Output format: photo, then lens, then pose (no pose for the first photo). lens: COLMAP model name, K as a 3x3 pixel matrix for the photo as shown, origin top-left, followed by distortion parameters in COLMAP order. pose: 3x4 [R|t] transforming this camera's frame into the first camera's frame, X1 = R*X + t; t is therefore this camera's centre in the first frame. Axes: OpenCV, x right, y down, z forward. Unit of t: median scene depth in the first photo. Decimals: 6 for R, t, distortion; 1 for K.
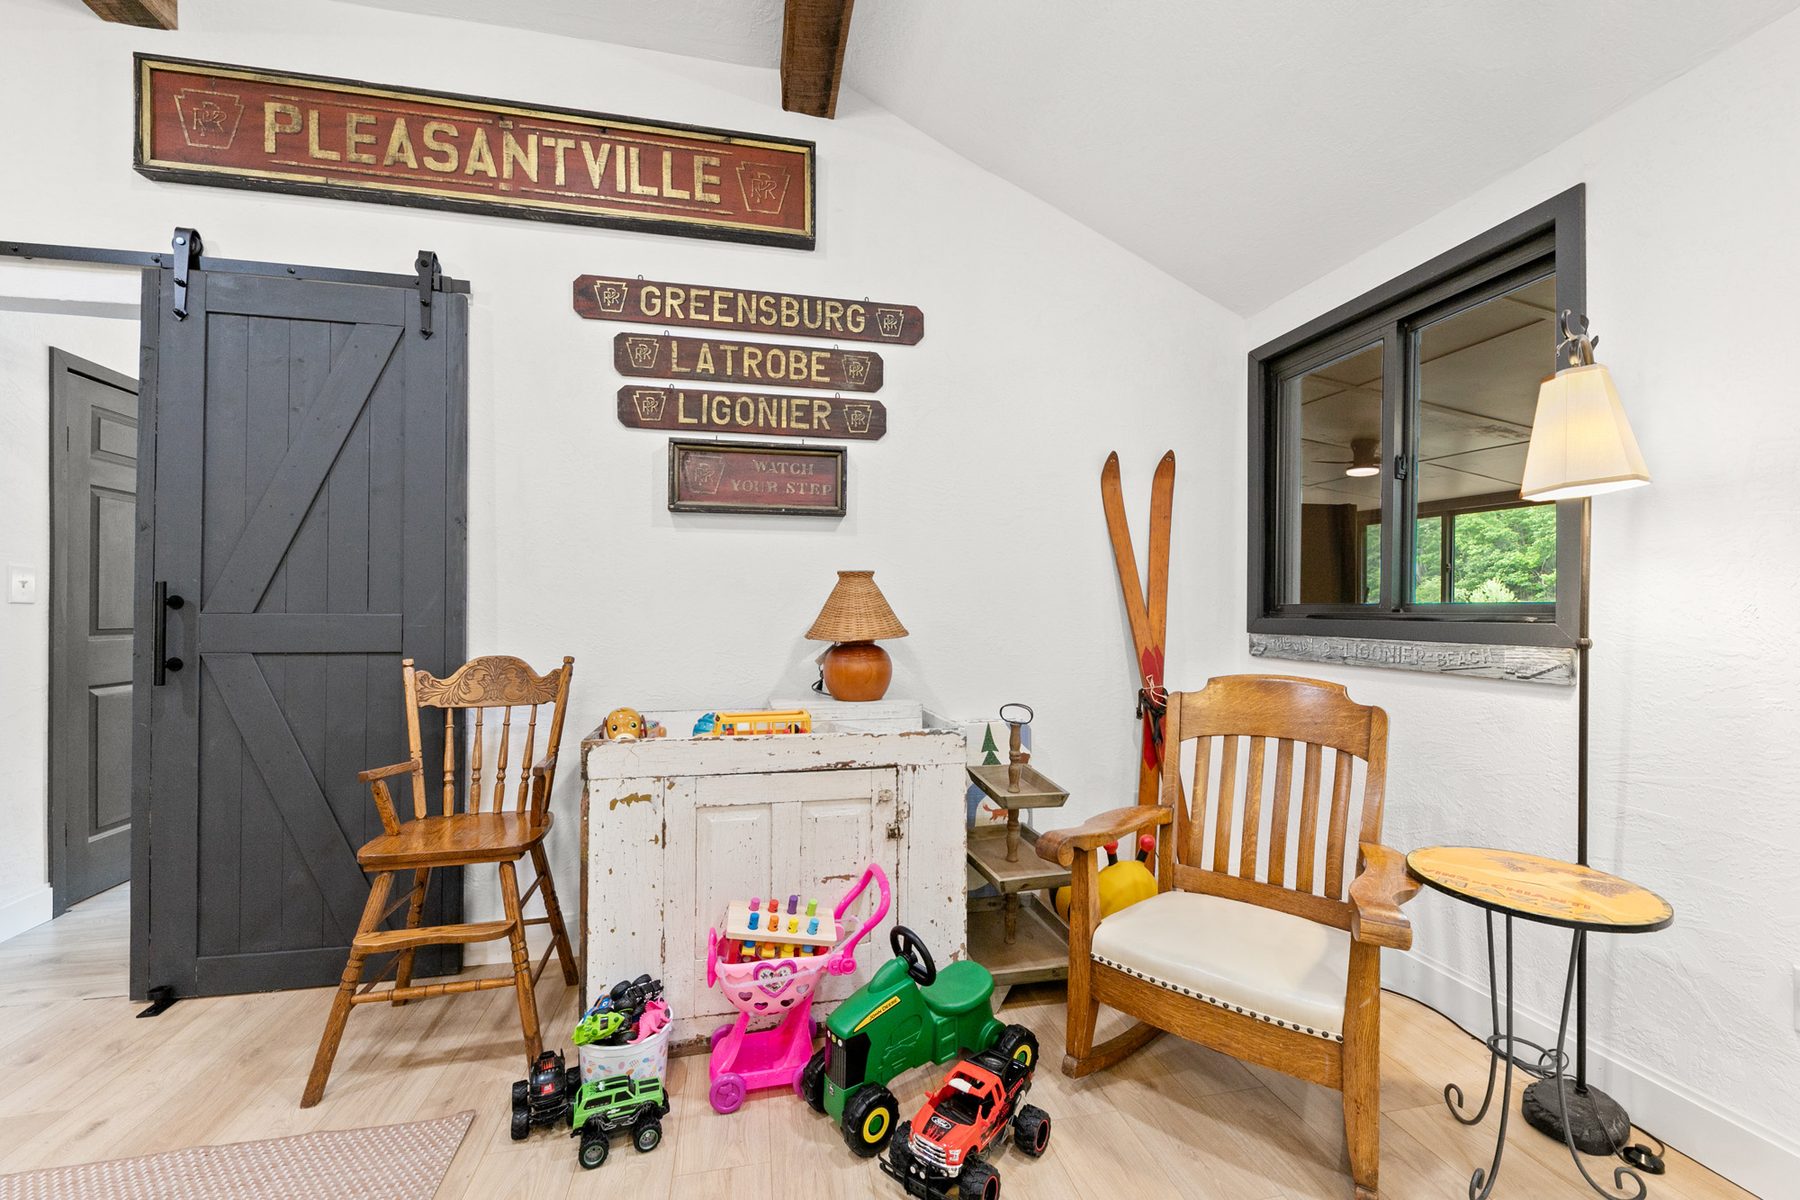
lens RADIAL K [[742.5, 0, 898.2], [0, 742.5, 611.6], [0, 0, 1]] dist [0.029166, -0.011879]
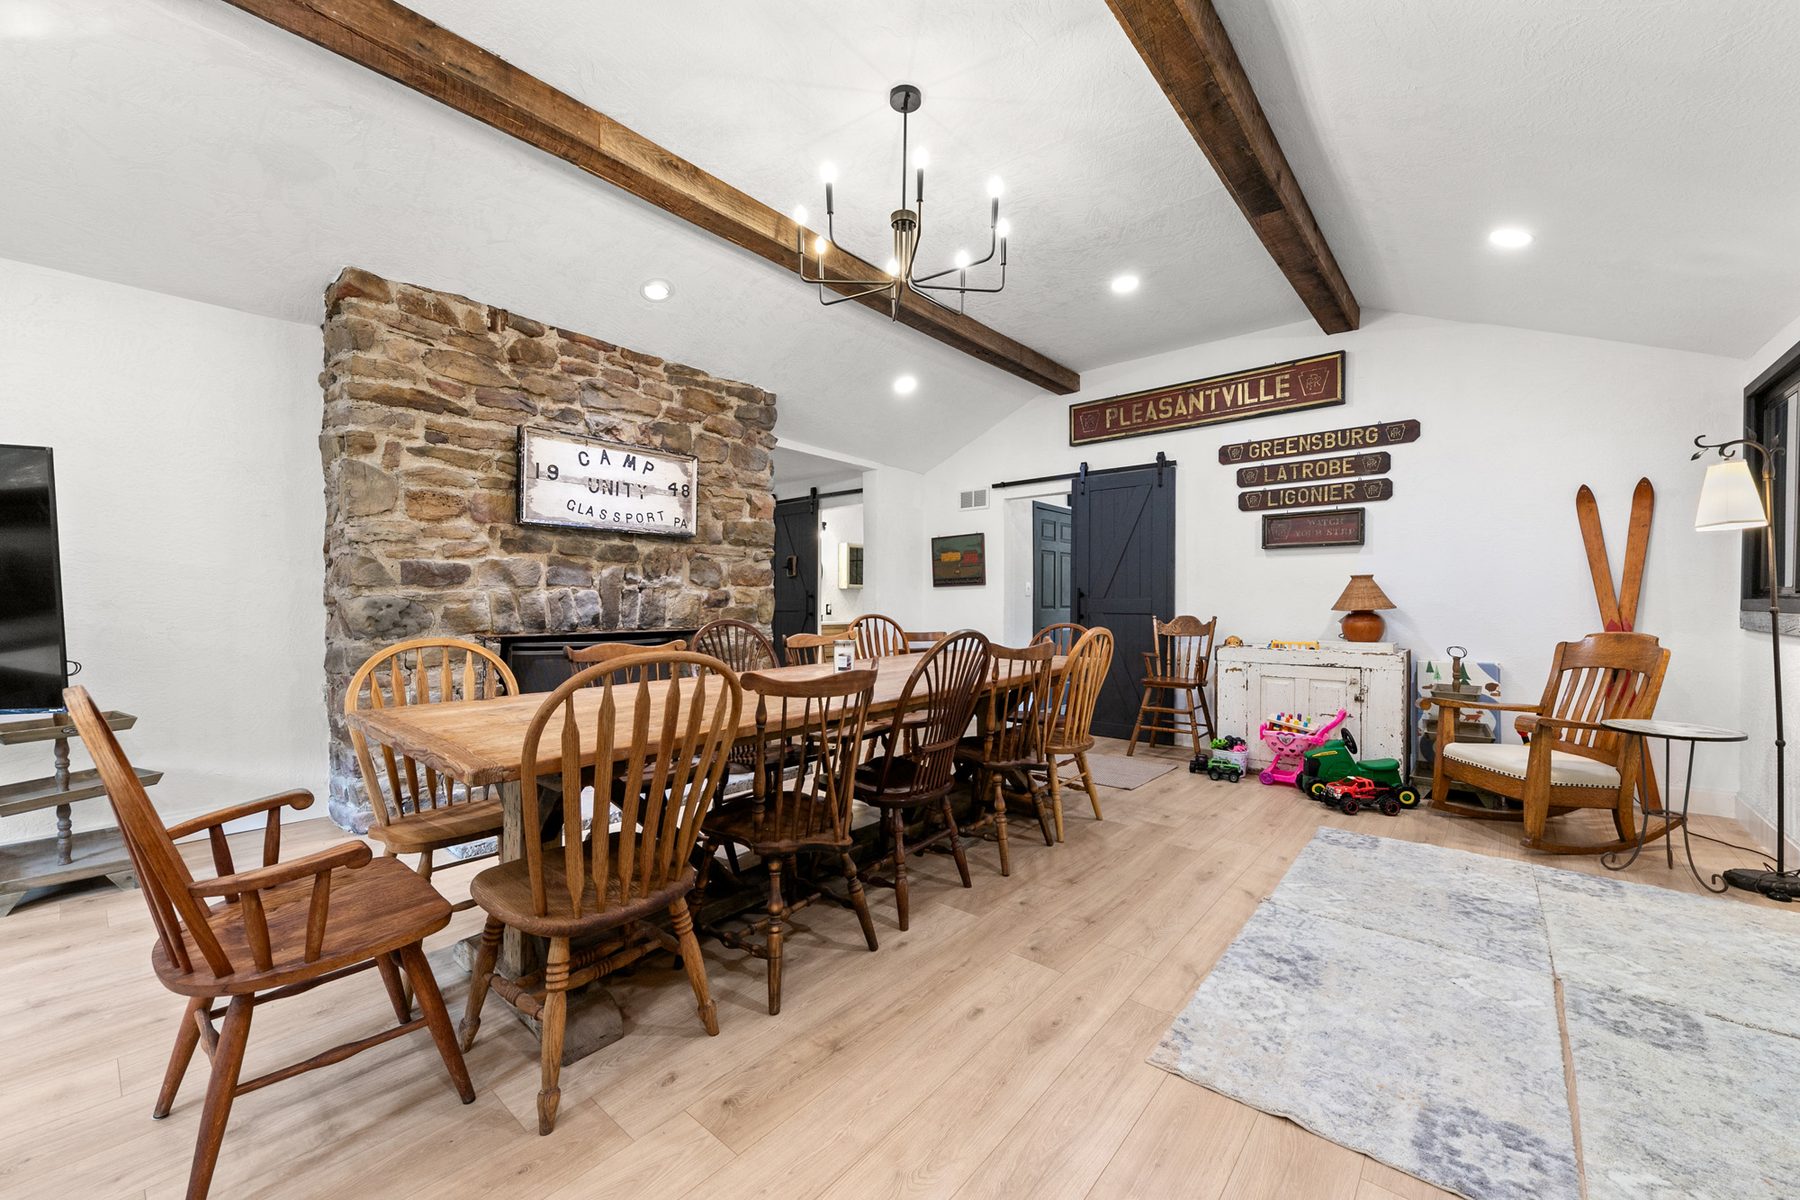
lens RADIAL K [[701.2, 0, 907.5], [0, 701.2, 600.0], [0, 0, 1]] dist [0.000339, 0.000155]
pose [[0.630523, -0.002989, -0.776165, 0.600838], [0.002557, 0.999995, -0.001774, 0.010433], [0.776167, -0.000866, 0.630527, -1.035959]]
